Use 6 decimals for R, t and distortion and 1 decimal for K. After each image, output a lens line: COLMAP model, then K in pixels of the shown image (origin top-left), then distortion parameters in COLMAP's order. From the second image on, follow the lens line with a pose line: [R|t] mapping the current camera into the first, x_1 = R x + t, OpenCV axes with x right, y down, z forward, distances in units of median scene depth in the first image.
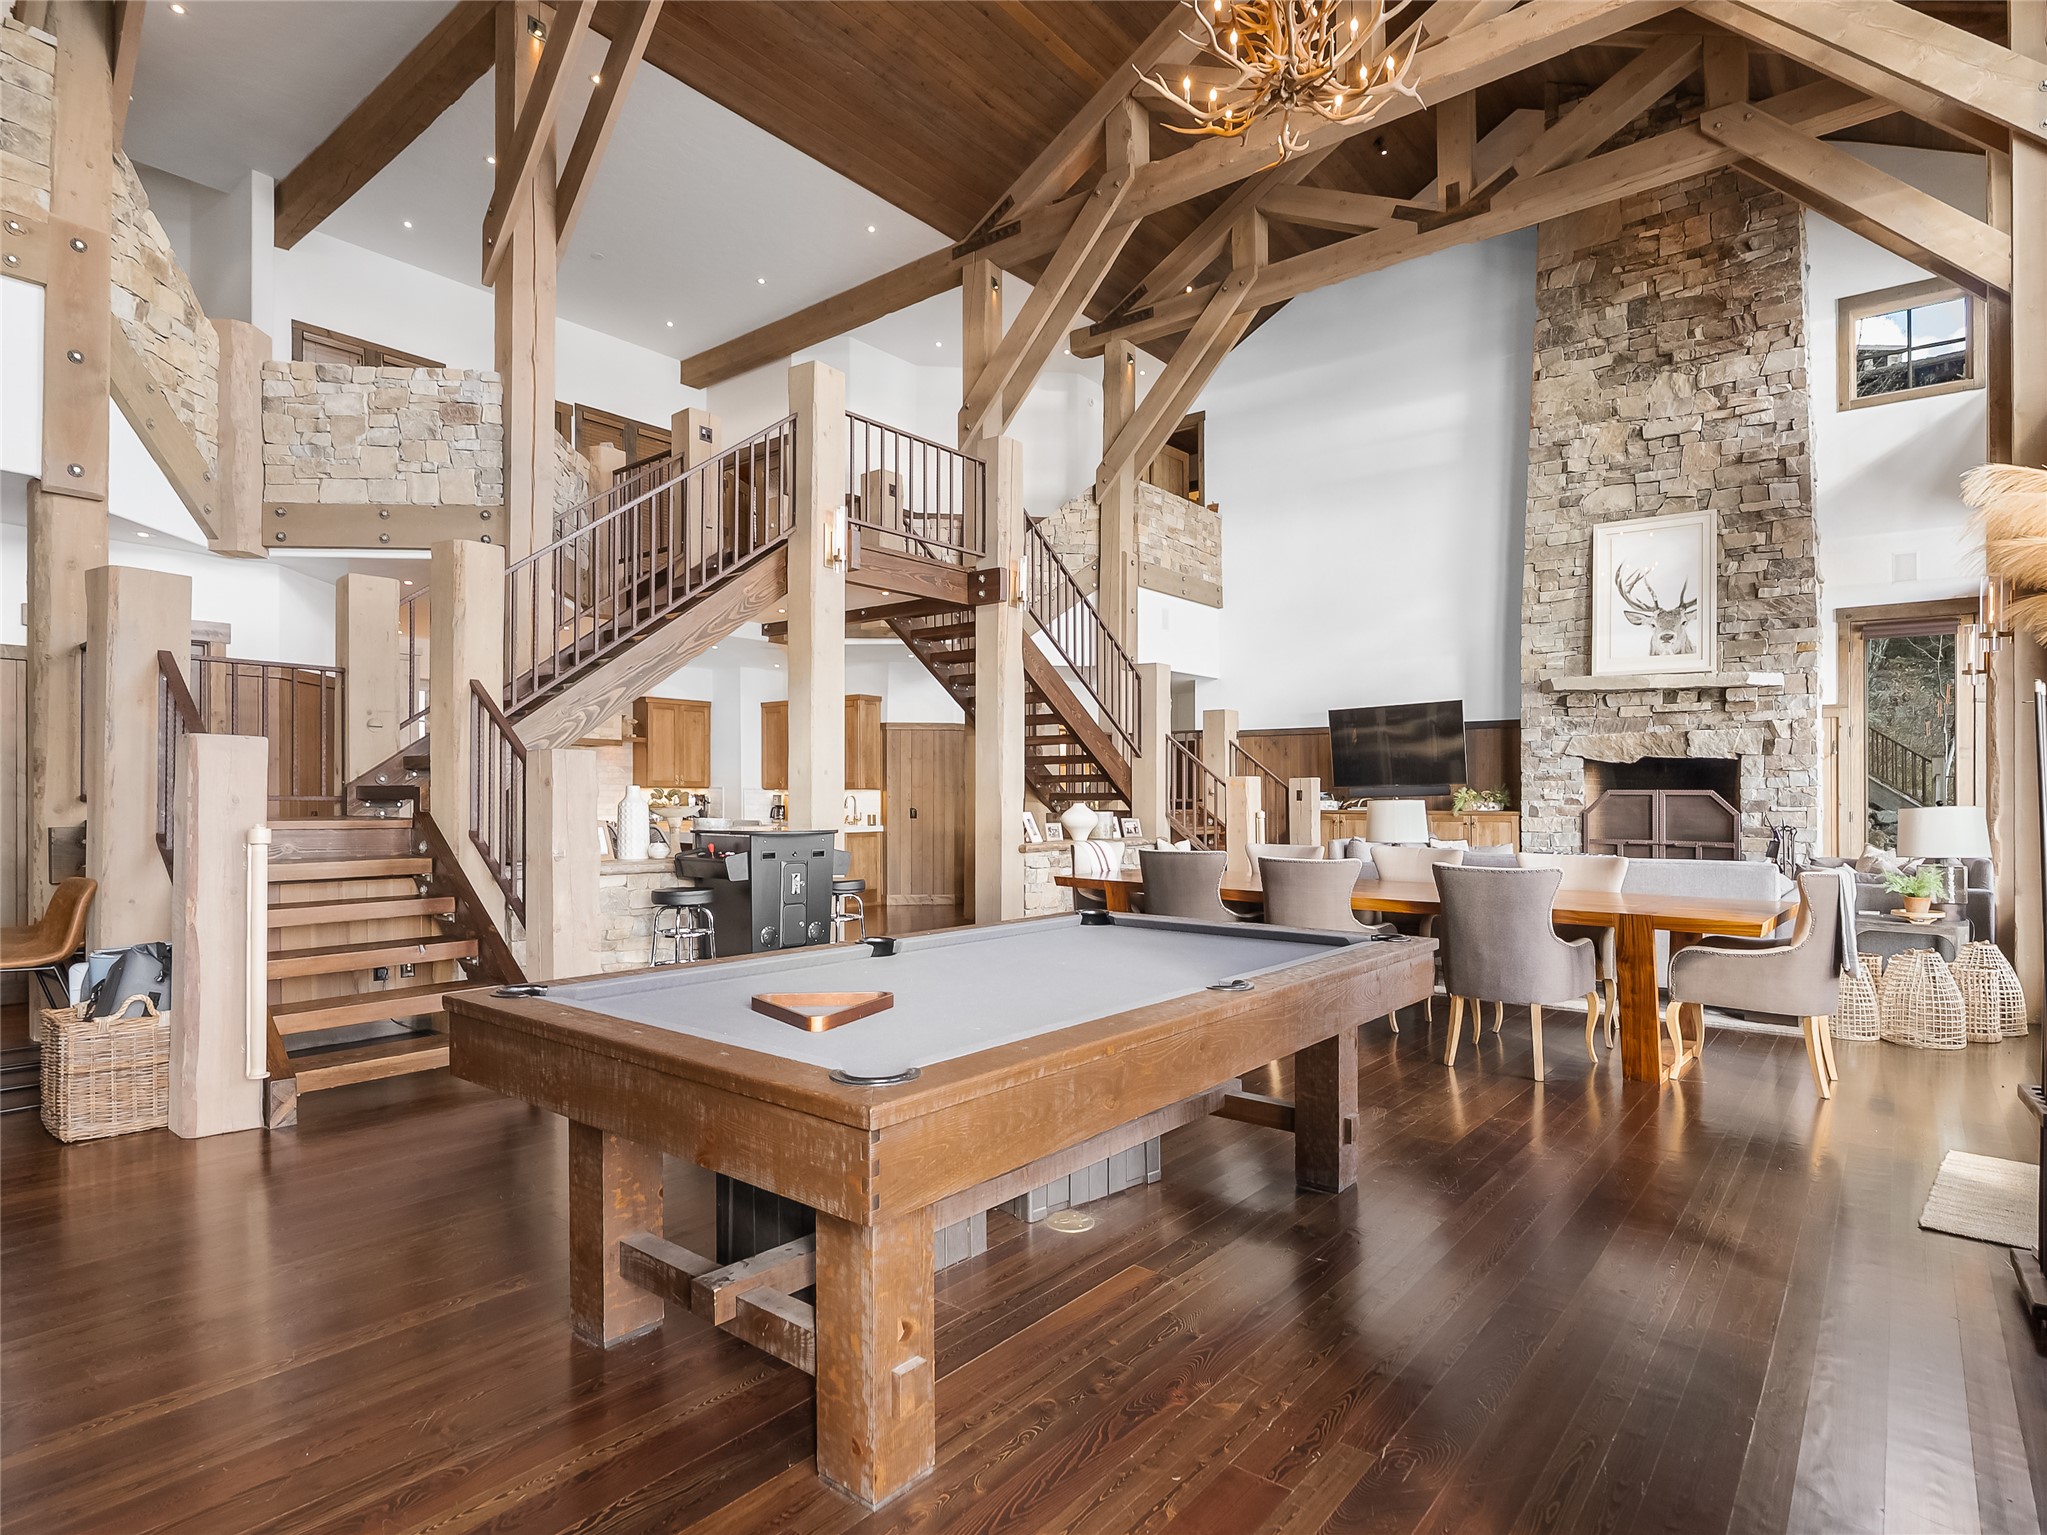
lens RADIAL K [[1123.8, 0, 1015.9], [0, 1123.8, 825.4], [0, 0, 1]] dist [-0.014434, 0.001315]
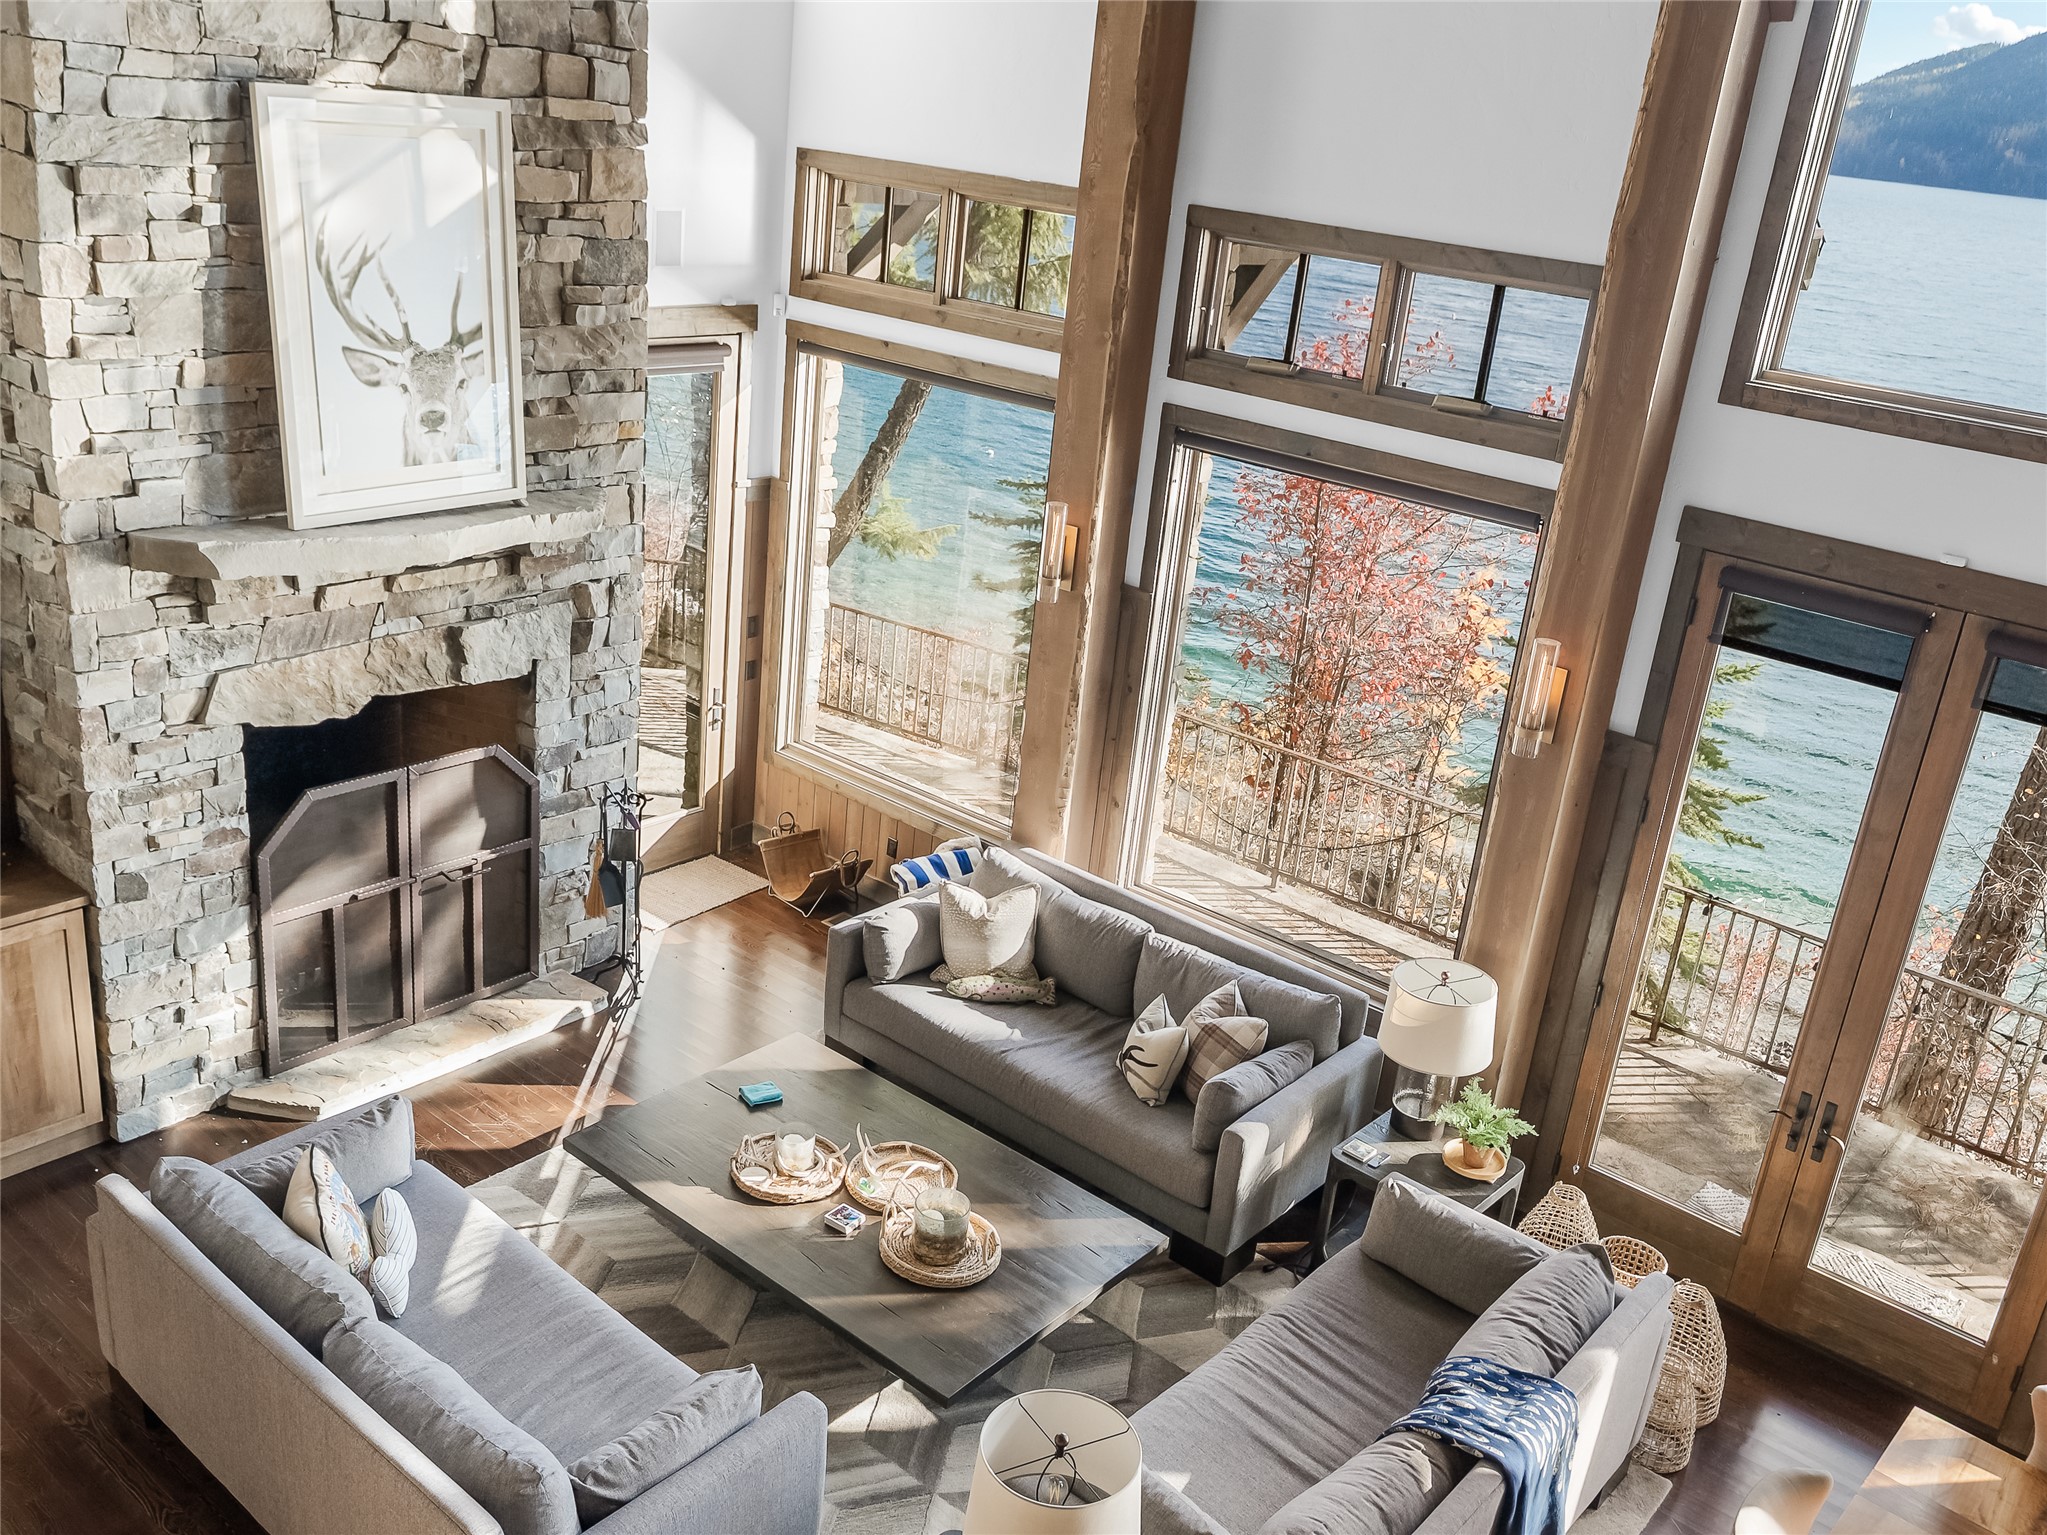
lens RADIAL K [[1816.1, 0, 1041.7], [0, 1816.1, 723.9], [0, 0, 1]] dist [0.000309, -0.004106]
pose [[-0.006013, -0.346012, 0.938211, -0.070200], [-0.094136, 0.934257, 0.343951, -0.314829], [-0.995541, -0.086251, -0.038190, 0.808060]]
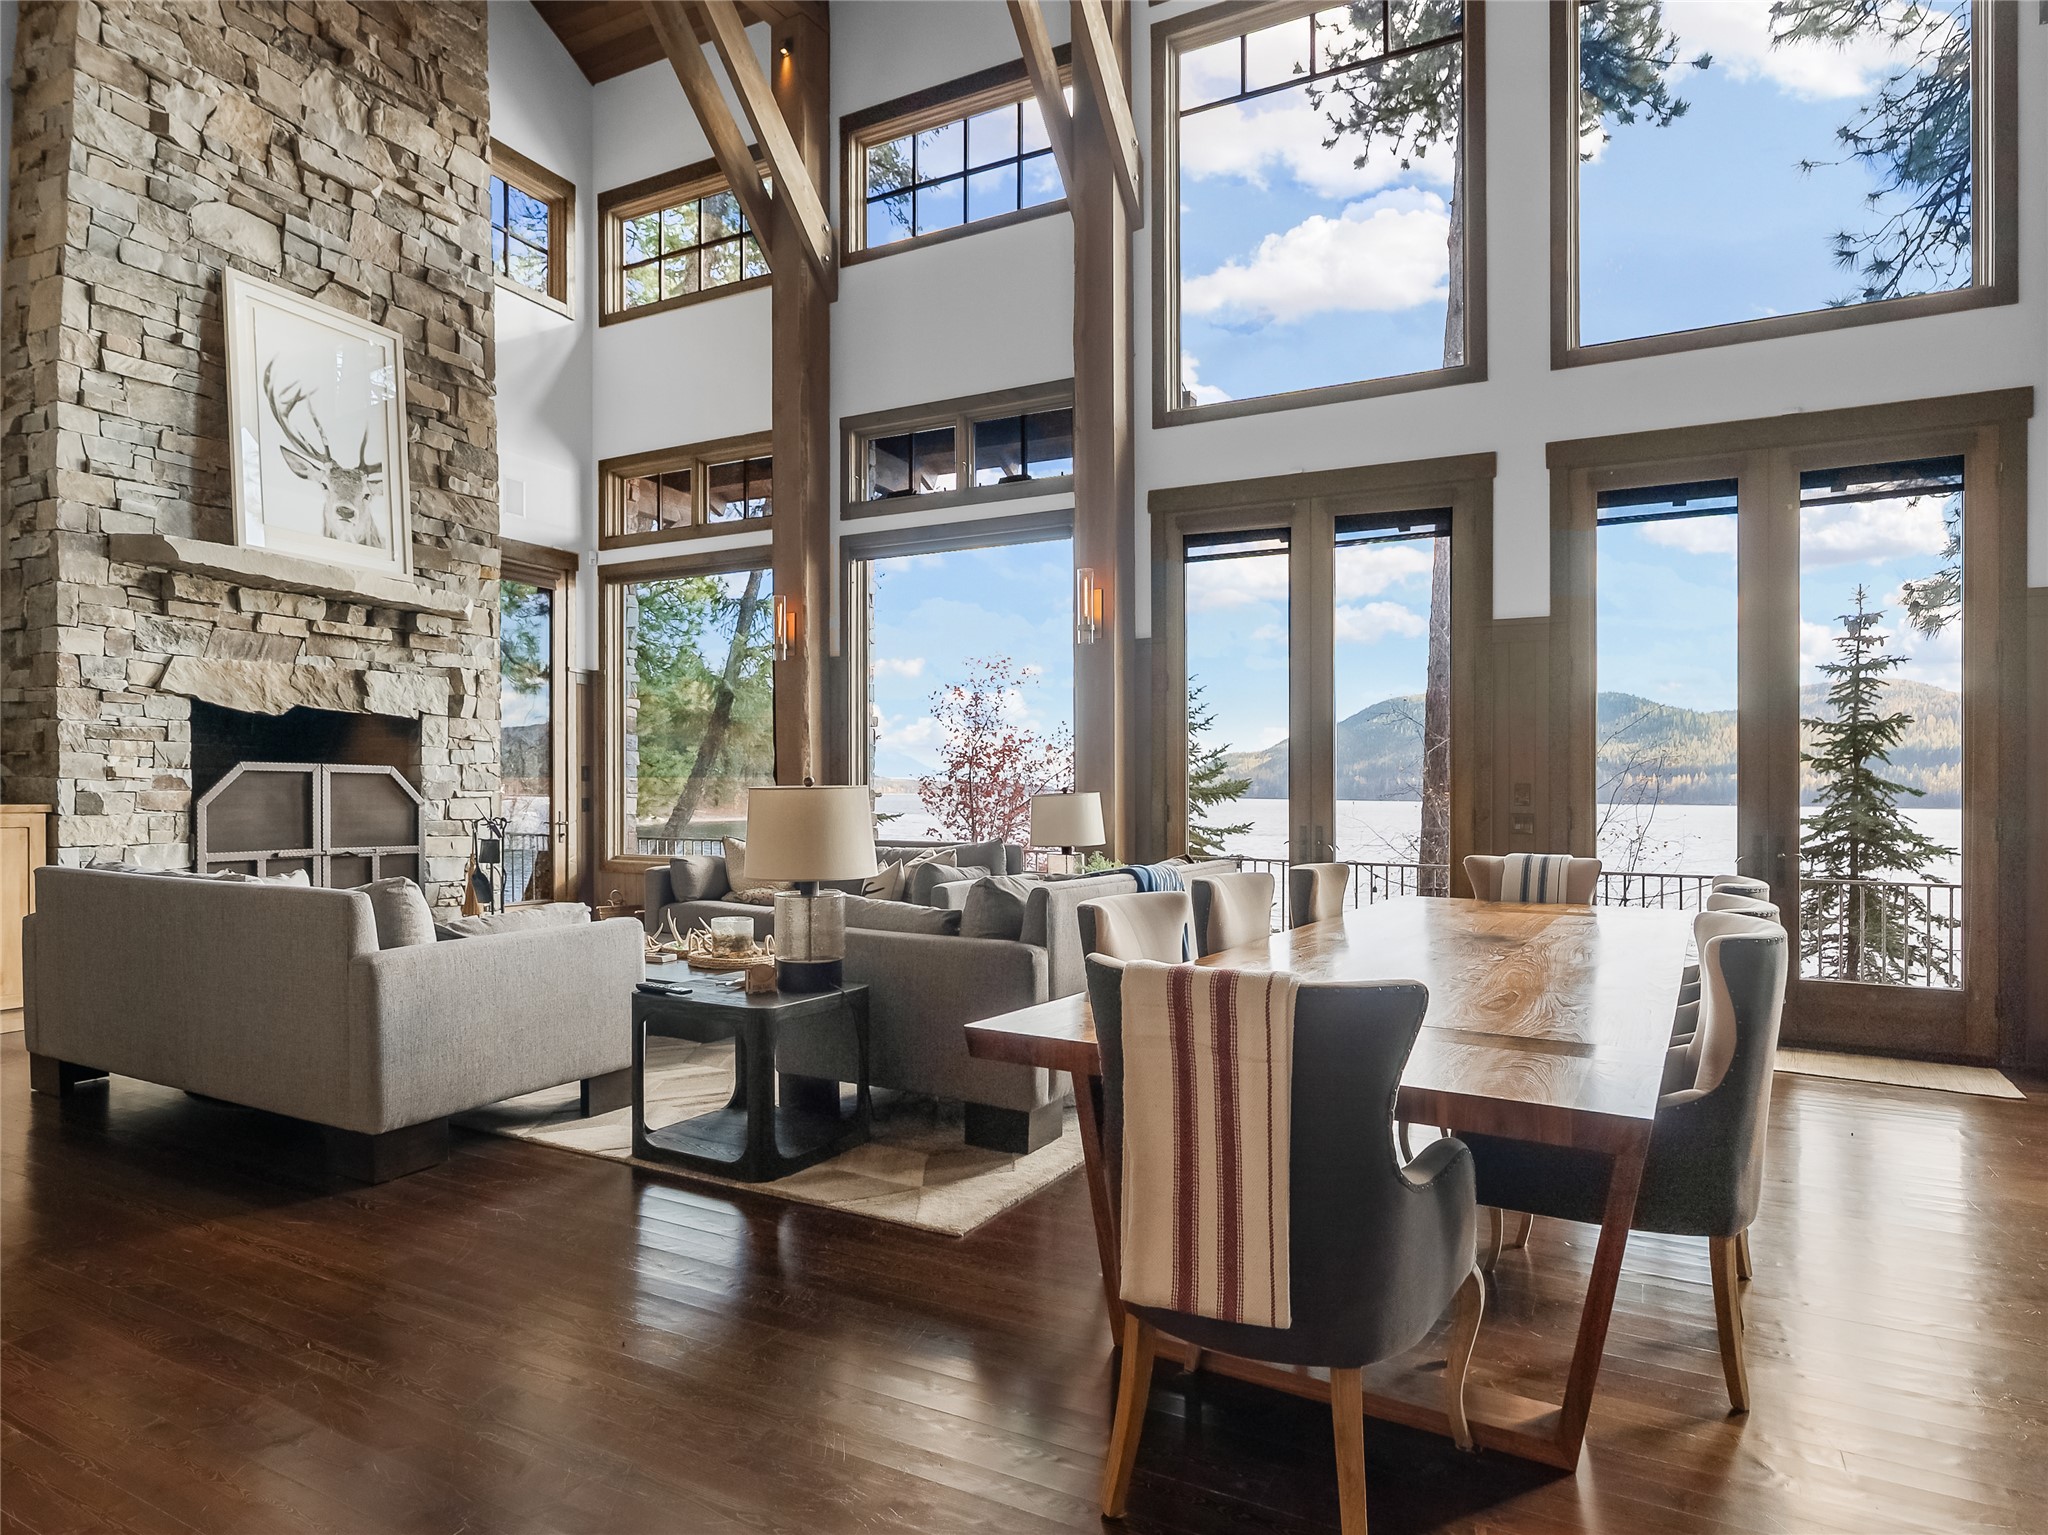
lens RADIAL K [[1185.4, 0, 1024.0], [0, 1185.4, 767.5], [0, 0, 1]] dist [-0.002117, -0.000230]
pose [[-0.202816, 0.009557, 0.979170, -0.119165], [0.009667, 0.999923, -0.007758, -0.022002], [-0.979169, 0.007892, -0.202893, 0.781906]]
